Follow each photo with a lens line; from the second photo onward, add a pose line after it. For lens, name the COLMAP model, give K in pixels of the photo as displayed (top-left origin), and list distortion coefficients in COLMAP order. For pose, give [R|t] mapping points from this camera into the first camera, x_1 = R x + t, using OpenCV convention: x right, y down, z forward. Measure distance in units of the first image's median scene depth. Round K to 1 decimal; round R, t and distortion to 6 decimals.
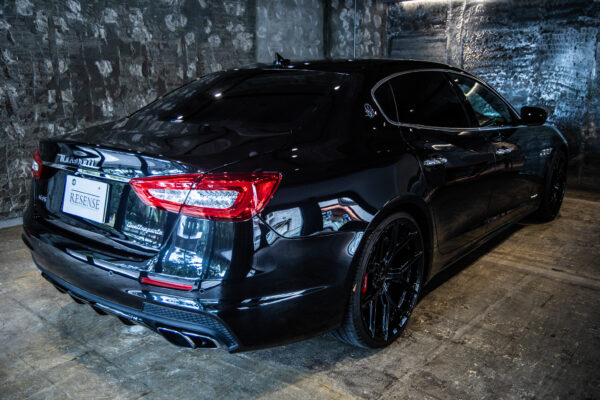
lens RADIAL K [[520.5, 0, 302.5], [0, 520.5, 208.0], [0, 0, 1]] dist [-0.044220, 0.117113]
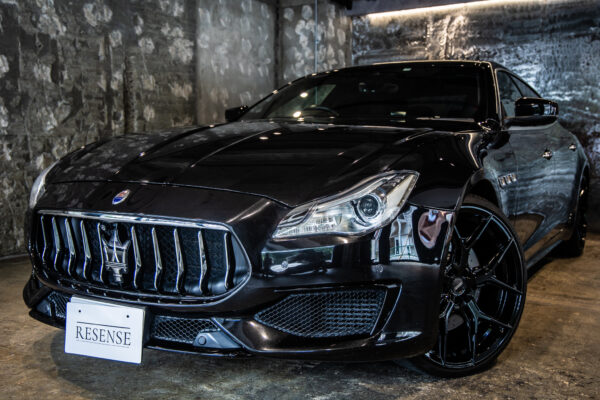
lens RADIAL K [[636.3, 0, 300.0], [0, 636.3, 200.0], [0, 0, 1]] dist [0.015937, 0.171777]
pose [[0.985444, -0.011852, 0.169587, -0.114254], [0.037586, 0.988069, -0.149357, 0.047437], [-0.165794, 0.153557, 0.974132, 0.099387]]
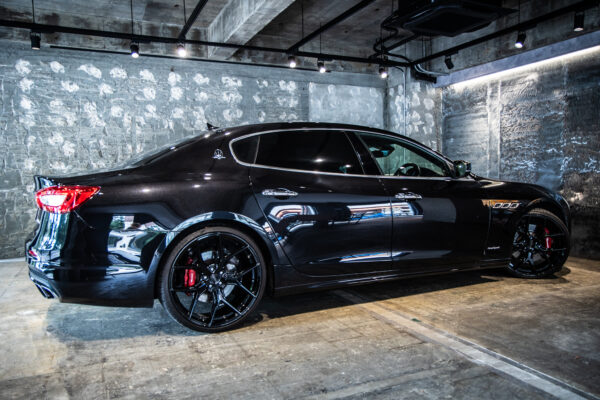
lens RADIAL K [[468.9, 0, 301.9], [0, 468.9, 202.4], [0, 0, 1]] dist [-0.068381, 0.103598]
pose [[0.906612, 0.005748, -0.421926, 0.399612], [-0.082952, 0.982824, -0.164854, 0.038399], [0.413731, 0.184458, 0.891516, 0.056847]]
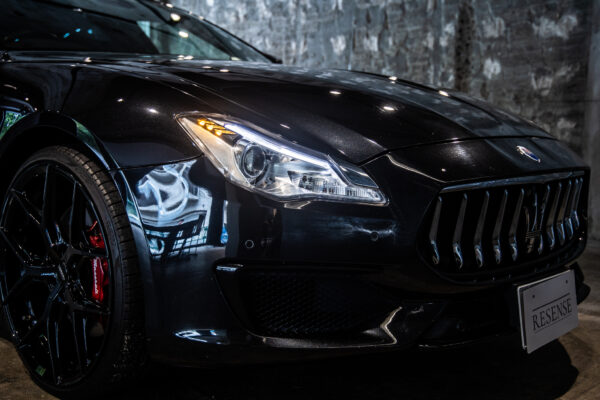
lens RADIAL K [[731.9, 0, 302.0], [0, 731.9, 199.2], [0, 0, 1]] dist [0.112872, 0.047935]
pose [[-0.071772, 0.096830, -0.992710, 0.716458], [-0.250461, 0.961637, 0.111907, -0.130030], [0.965463, 0.256667, -0.044766, 0.925393]]
